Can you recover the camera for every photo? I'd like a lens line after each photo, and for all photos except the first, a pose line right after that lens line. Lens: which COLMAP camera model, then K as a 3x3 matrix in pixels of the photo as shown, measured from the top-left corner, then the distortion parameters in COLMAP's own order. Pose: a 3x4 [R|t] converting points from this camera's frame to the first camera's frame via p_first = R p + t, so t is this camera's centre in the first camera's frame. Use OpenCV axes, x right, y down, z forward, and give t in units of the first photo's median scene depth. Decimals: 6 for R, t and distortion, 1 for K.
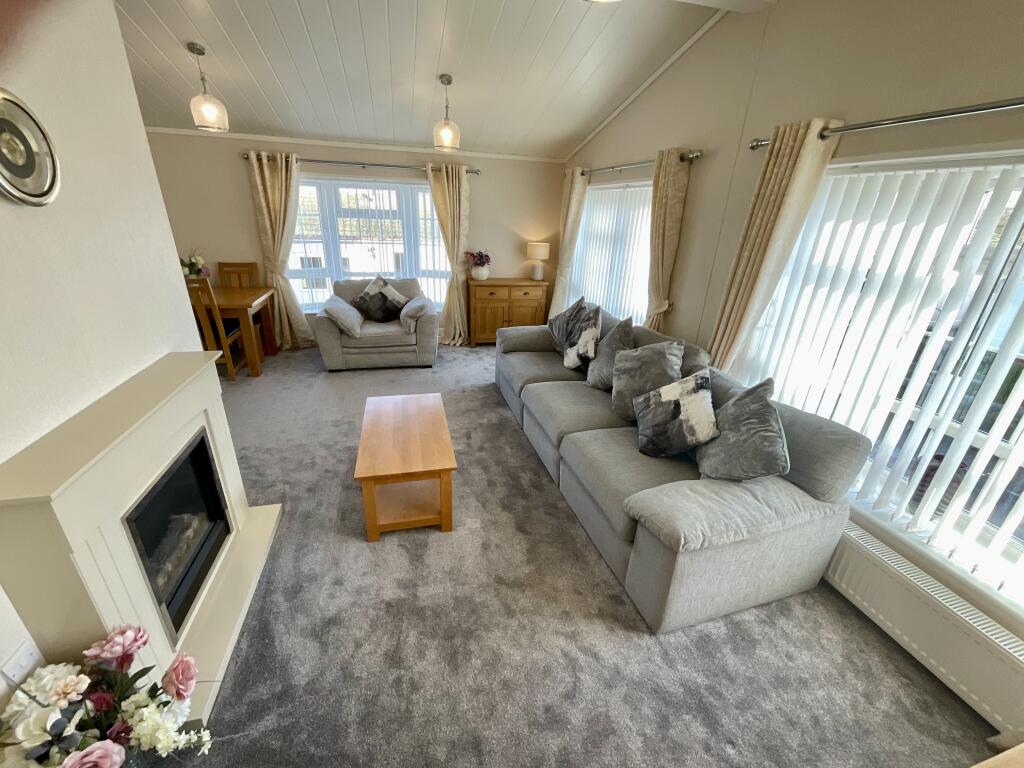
lens RADIAL K [[412.8, 0, 508.9], [0, 412.8, 384.9], [0, 0, 1]] dist [0.000132, 0.000220]
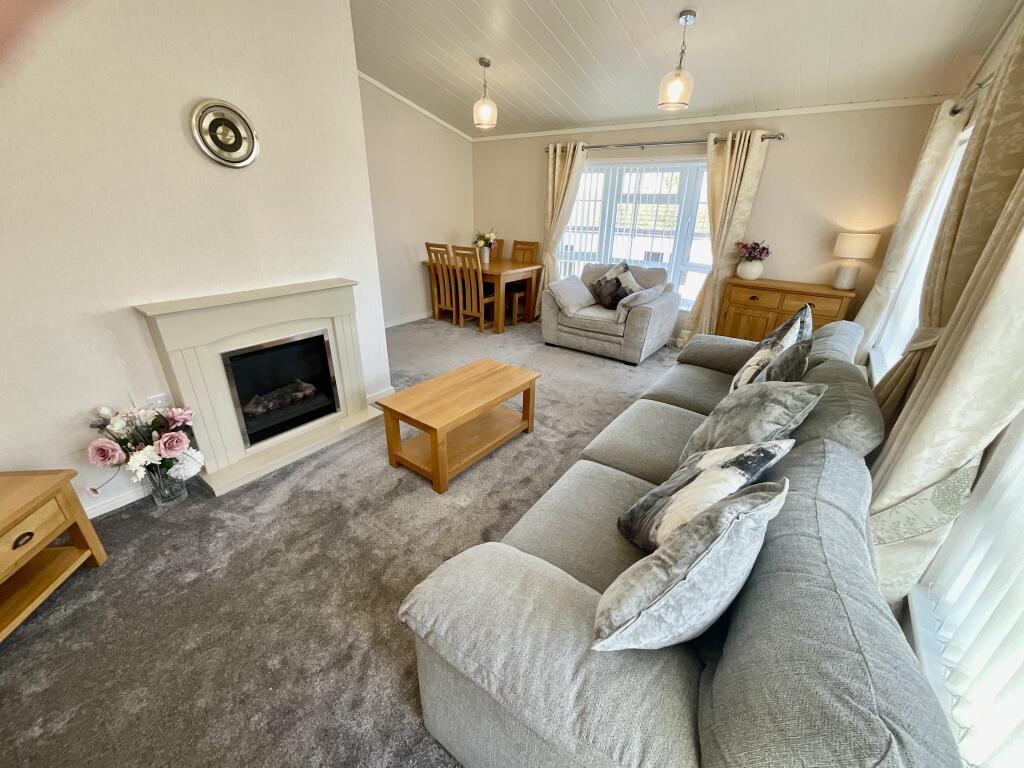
lens RADIAL K [[414.0, 0, 512.0], [0, 414.0, 384.0], [0, 0, 1]] dist [-0.001671, -0.000040]
pose [[0.627801, 0.286281, -0.723815, 0.313971], [-0.297428, 0.947572, 0.116807, -0.032030], [0.719307, 0.141951, 0.680035, 0.212978]]
